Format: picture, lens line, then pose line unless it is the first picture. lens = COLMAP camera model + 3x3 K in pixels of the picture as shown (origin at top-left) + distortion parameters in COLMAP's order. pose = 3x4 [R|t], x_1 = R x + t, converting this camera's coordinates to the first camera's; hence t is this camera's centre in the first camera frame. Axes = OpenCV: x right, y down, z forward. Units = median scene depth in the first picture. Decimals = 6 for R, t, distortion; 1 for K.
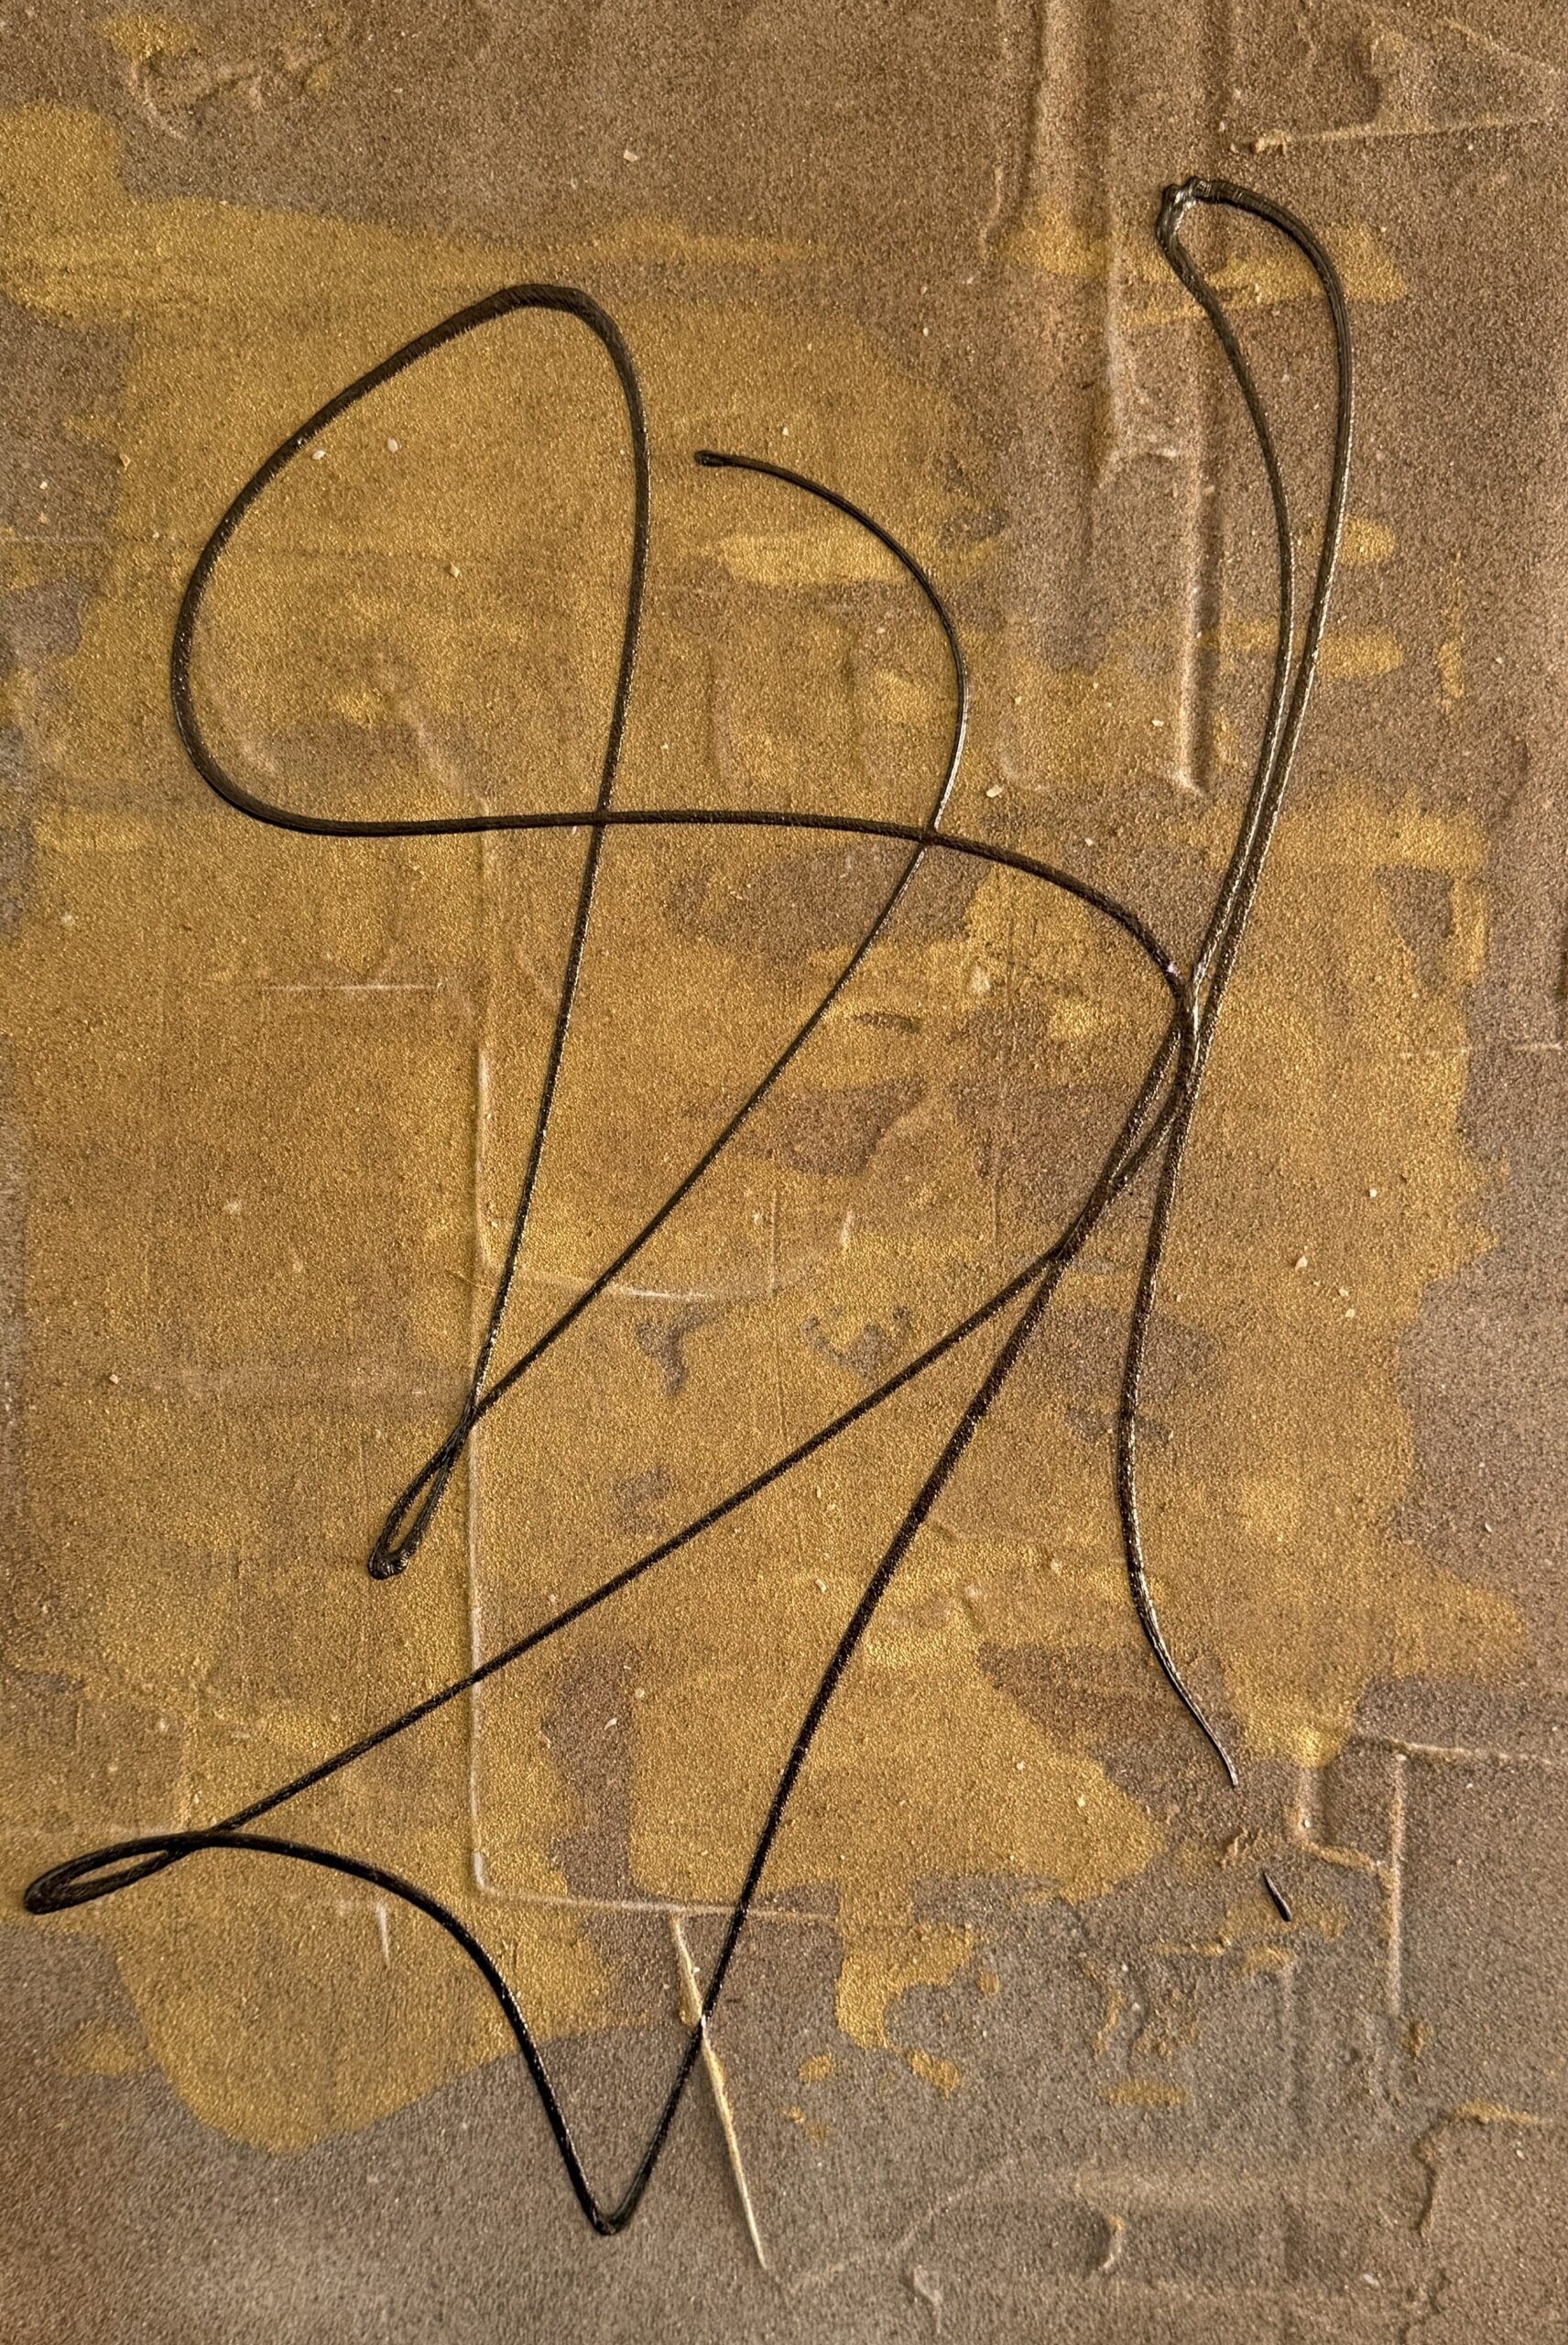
lens RADIAL K [[1608.3, 0, 783.7], [0, 1608.3, 1172.0], [0, 0, 1]] dist [0.001515, 0.001342]
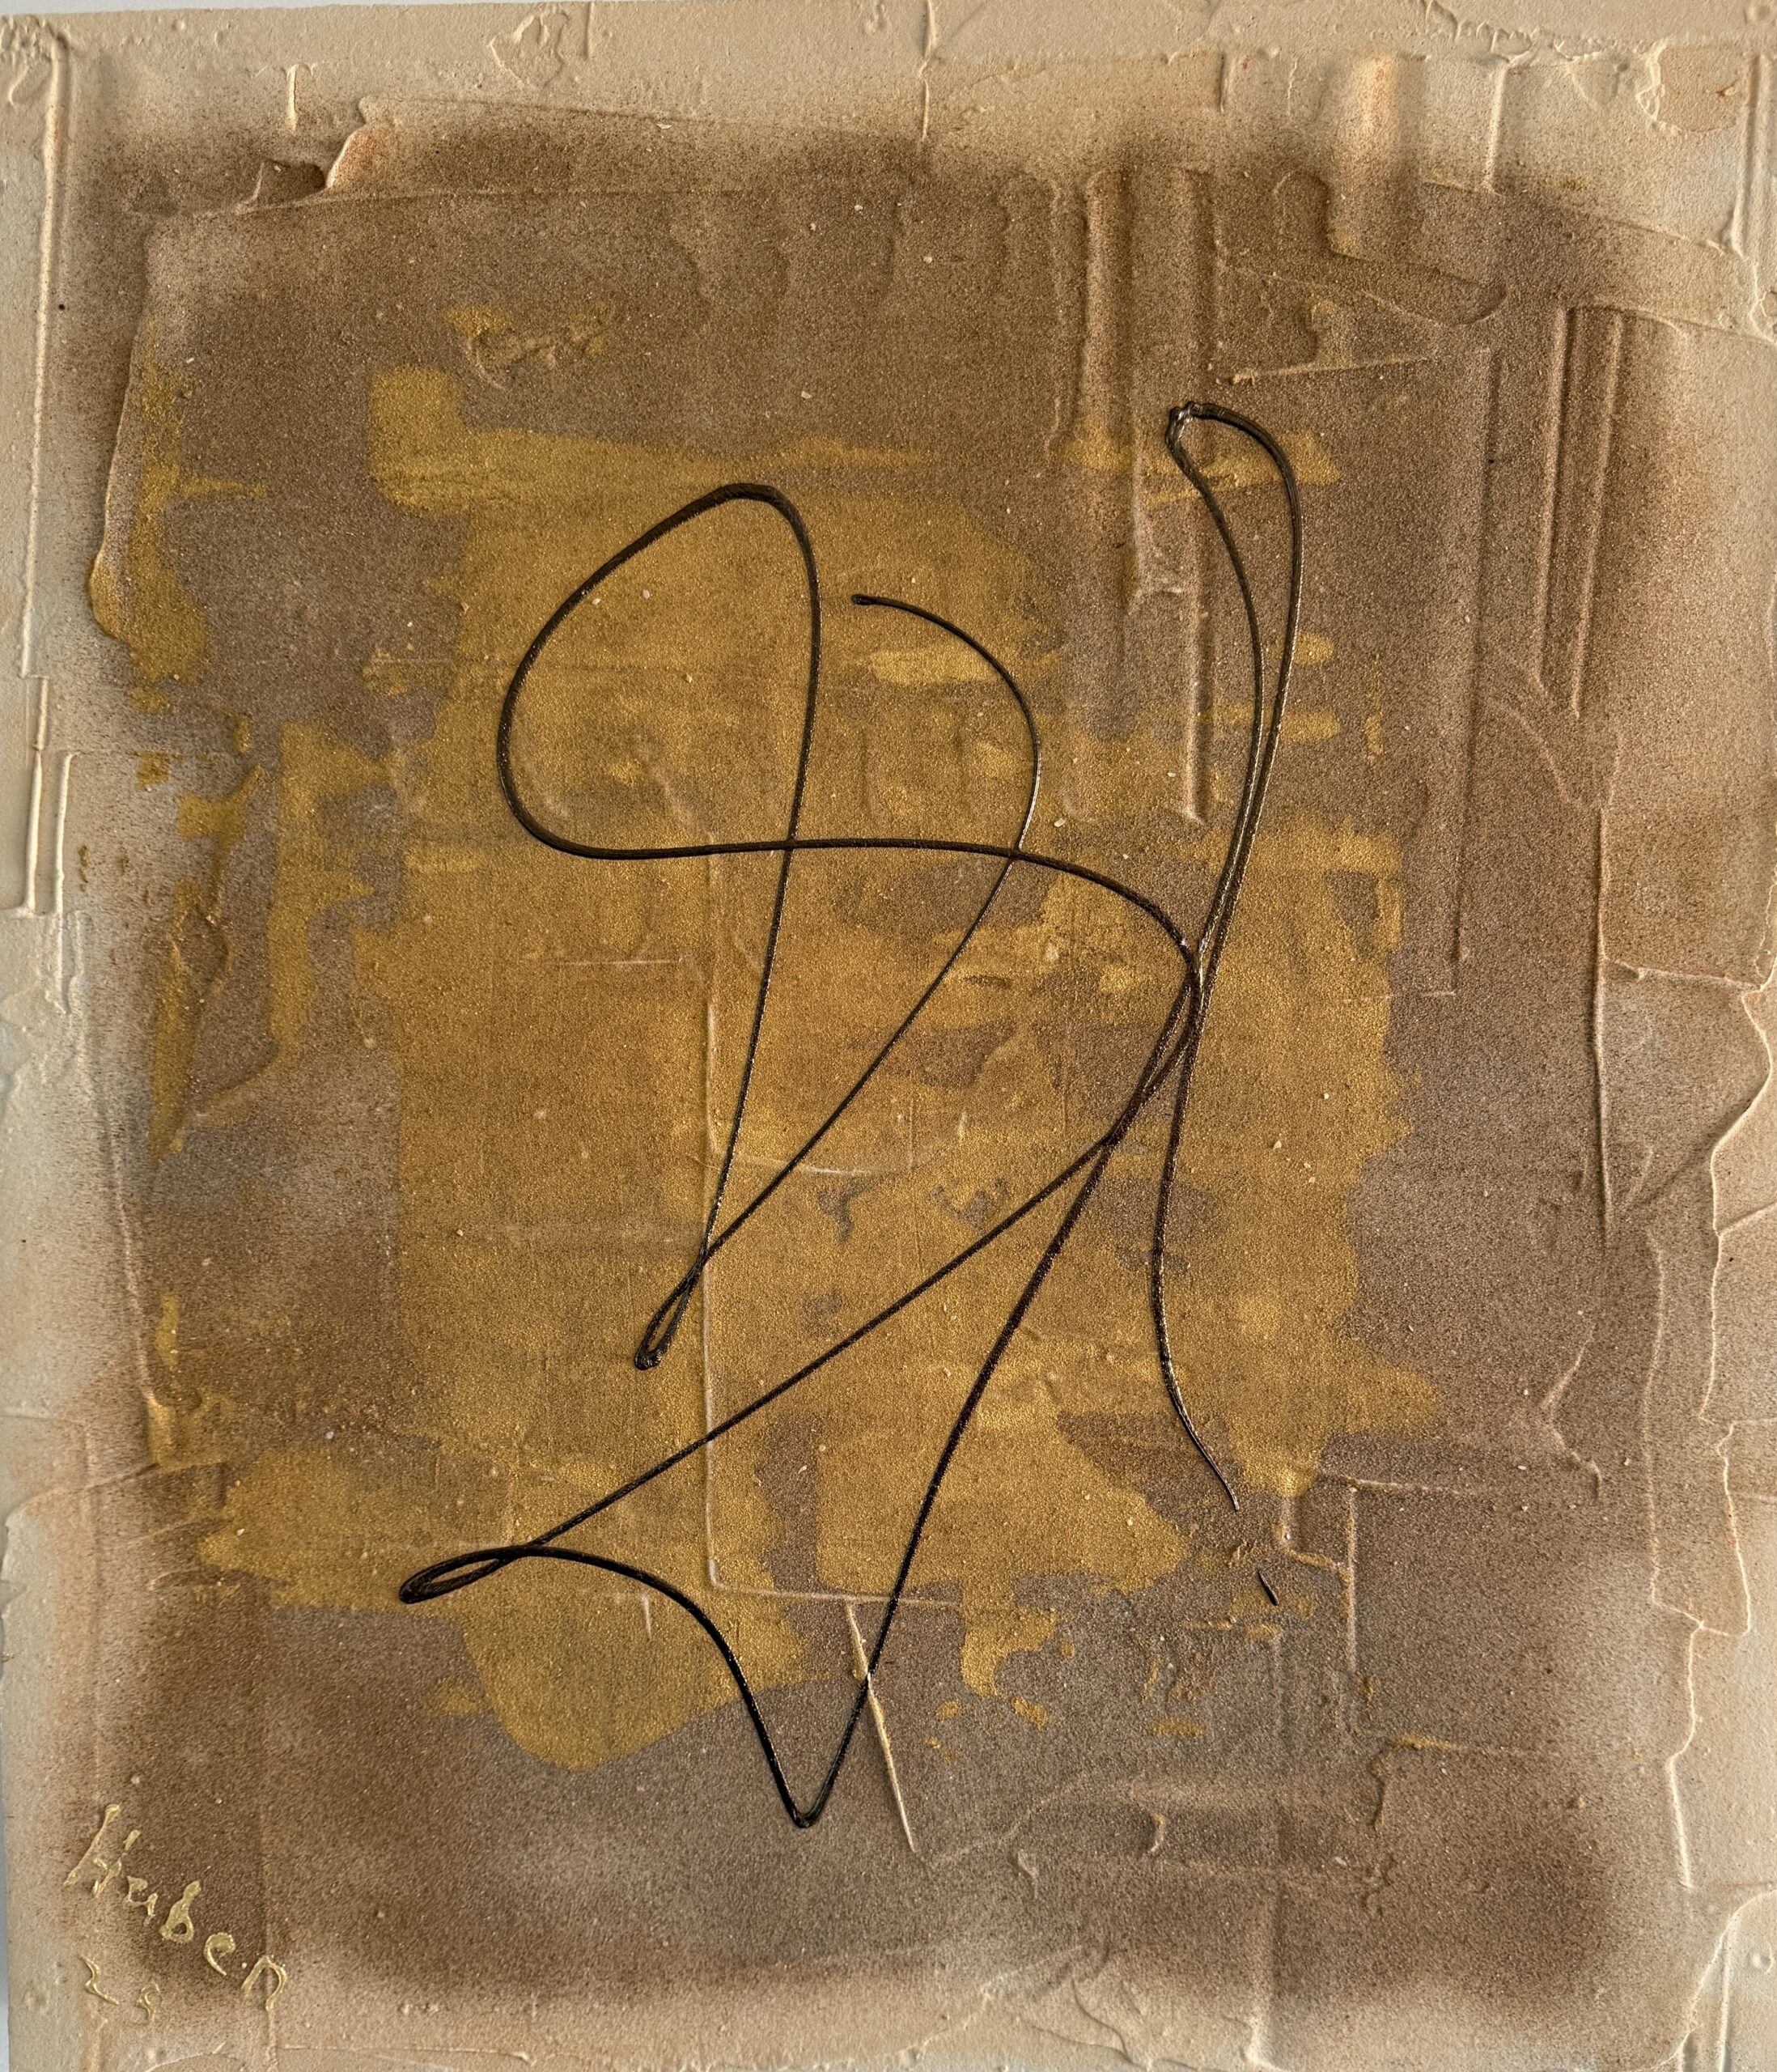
lens RADIAL K [[1623.1, 0, 888.3], [0, 1623.1, 1040.4], [0, 0, 1]] dist [-0.004751, -0.002274]
pose [[0.999526, -0.011412, -0.028576, 0.015506], [0.010913, 0.999787, -0.017544, -0.015599], [0.028771, 0.017224, 0.999438, -0.463419]]
